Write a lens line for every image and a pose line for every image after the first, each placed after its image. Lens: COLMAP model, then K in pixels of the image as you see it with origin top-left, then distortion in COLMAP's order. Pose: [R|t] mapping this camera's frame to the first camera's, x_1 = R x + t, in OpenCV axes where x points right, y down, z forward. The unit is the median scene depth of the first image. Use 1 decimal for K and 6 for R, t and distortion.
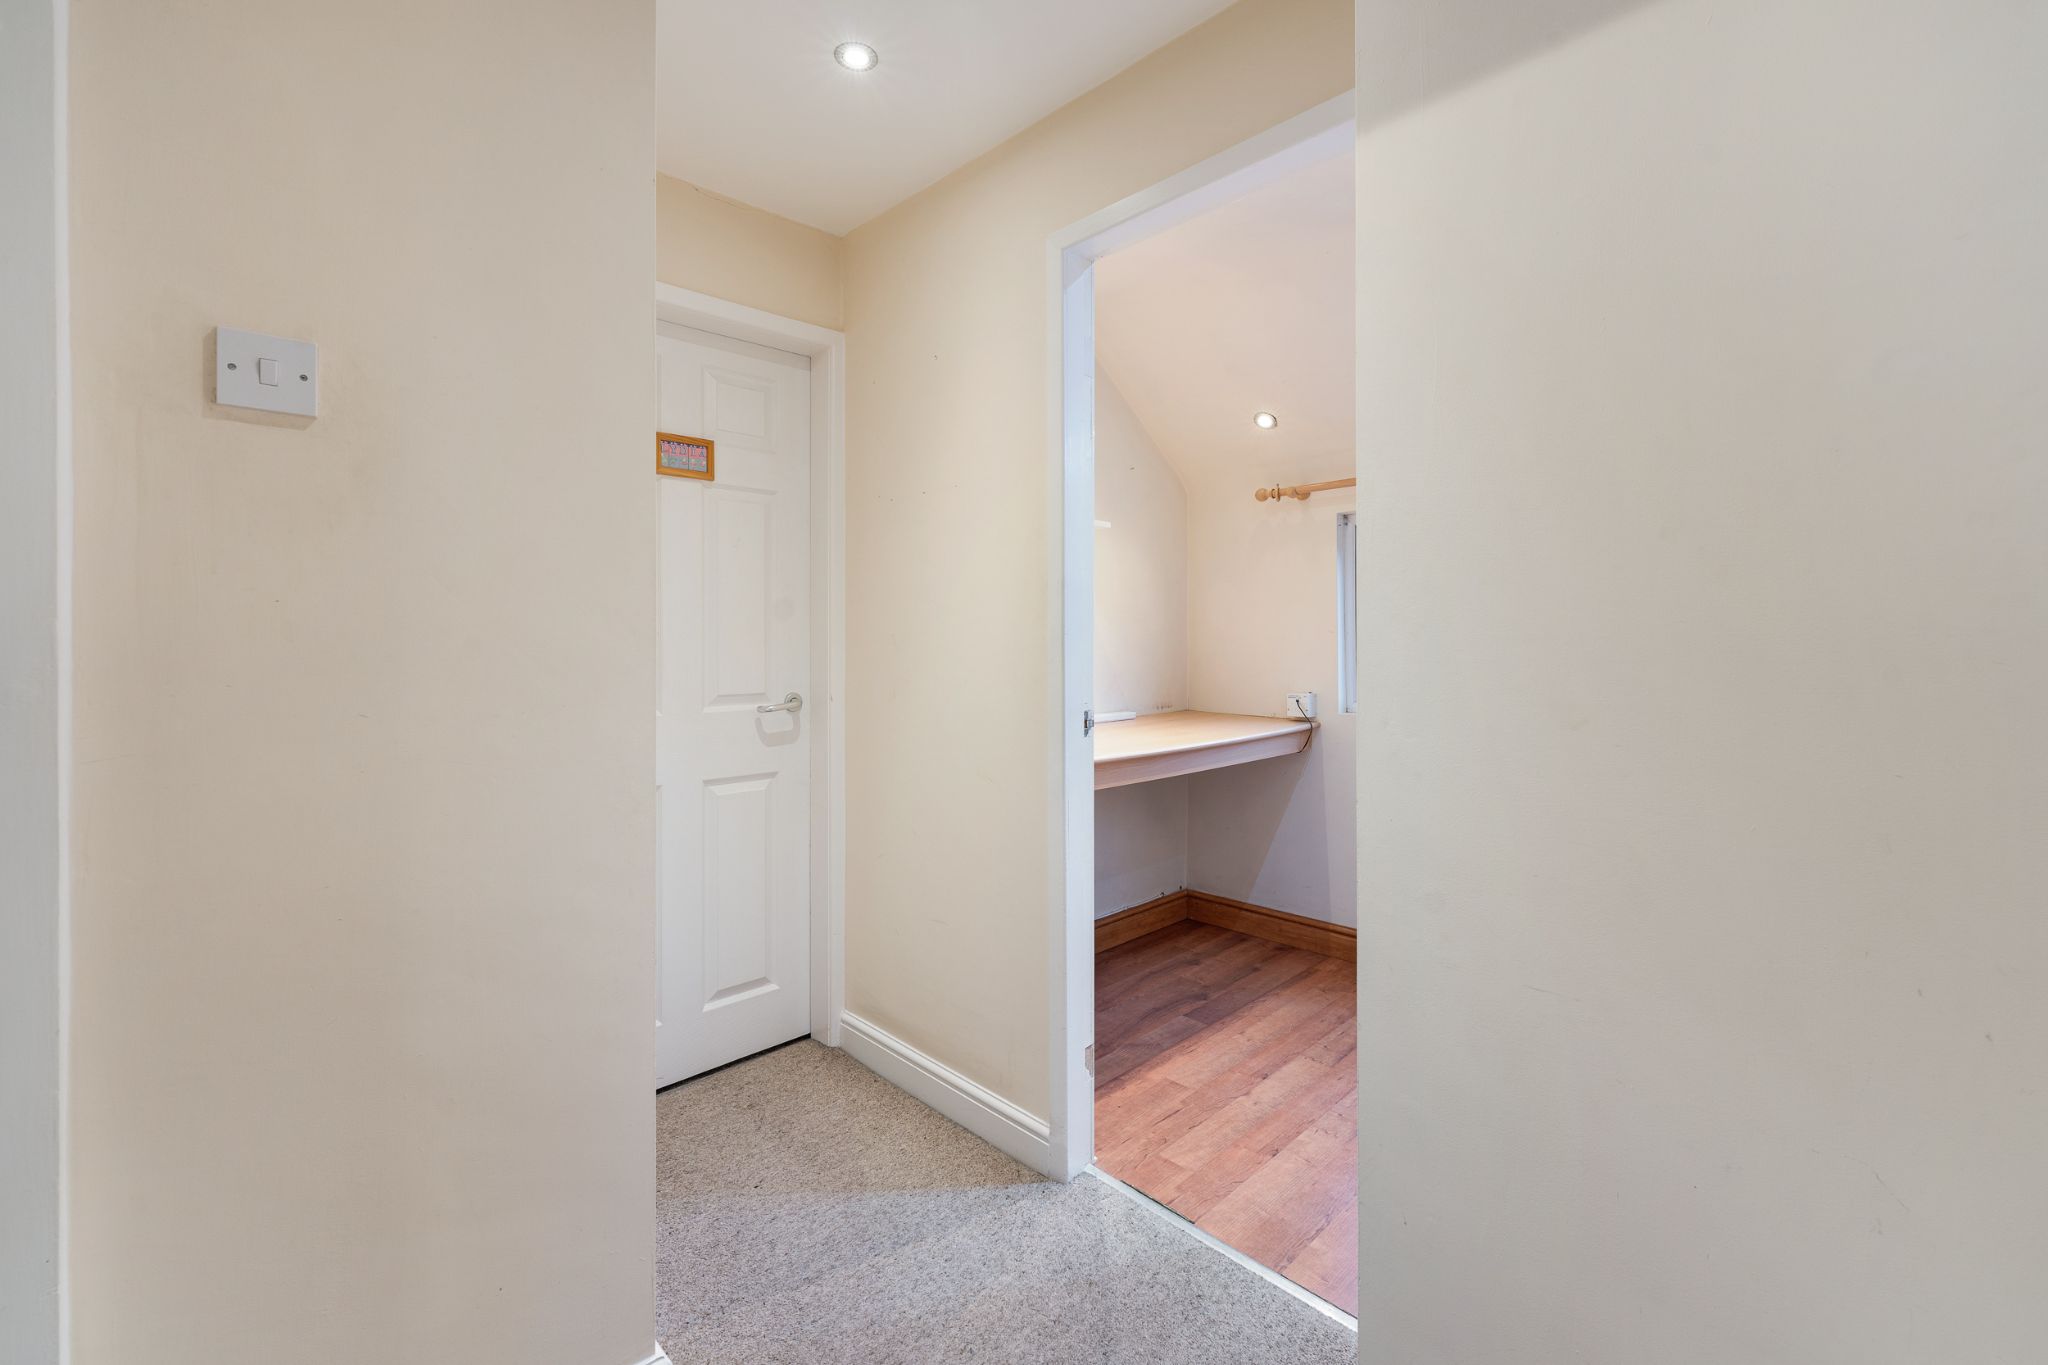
lens RADIAL K [[855.1, 0, 1020.0], [0, 855.1, 667.2], [0, 0, 1]] dist [0.017711, -0.000989]
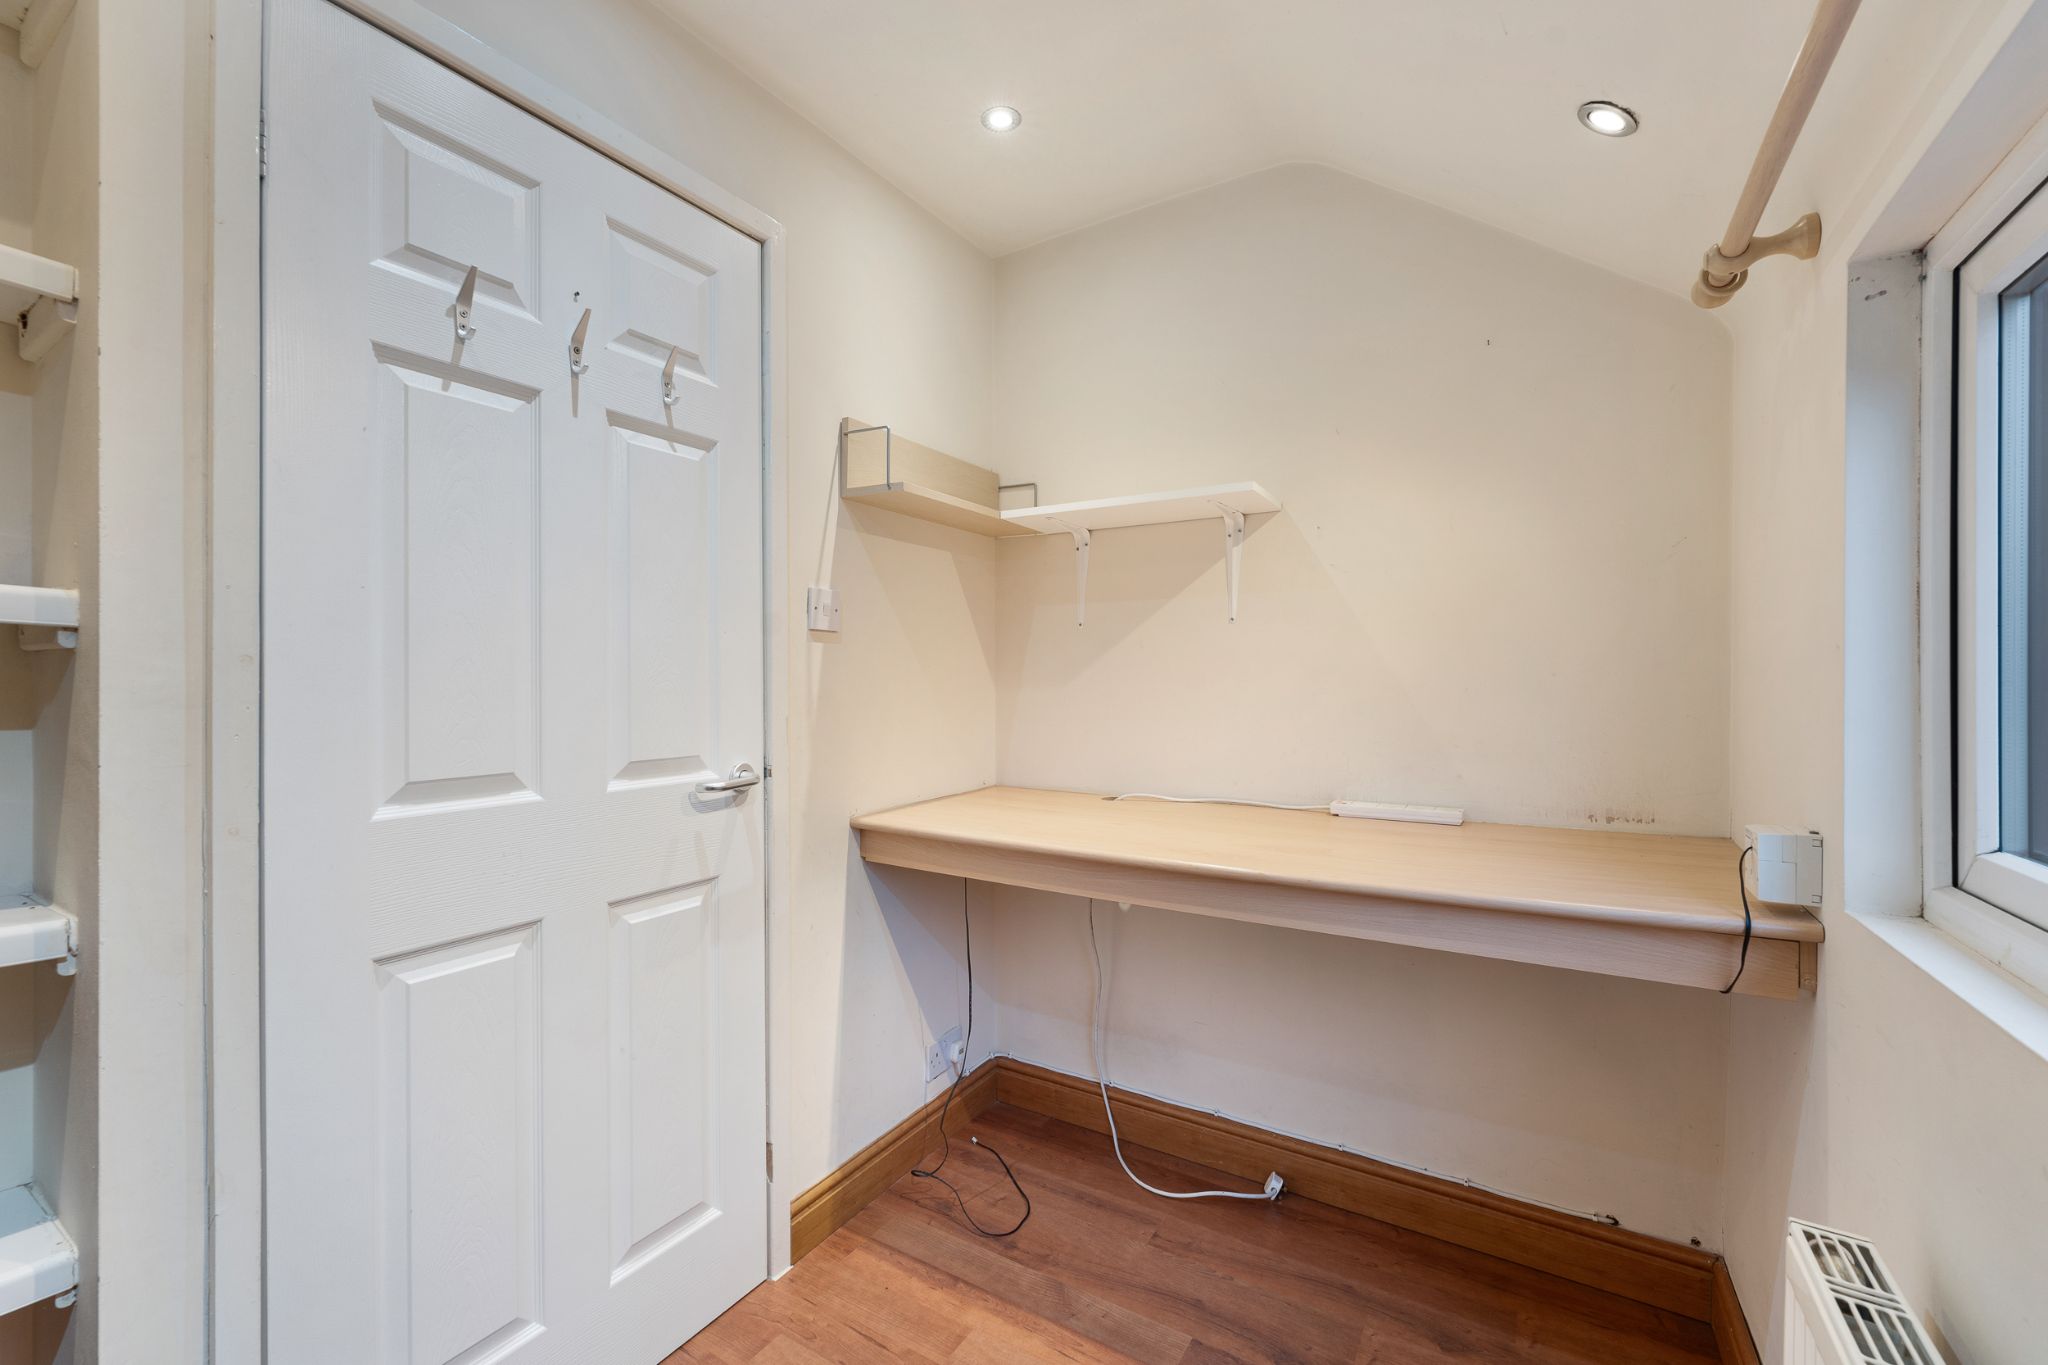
lens RADIAL K [[855.1, 0, 1015.3], [0, 855.1, 685.1], [0, 0, 1]] dist [0.017711, -0.000989]
pose [[0.213442, 0.001174, -0.976955, 0.689854], [-0.007212, 0.999974, -0.000374, -0.027894], [0.976929, 0.007125, 0.213445, 0.719038]]
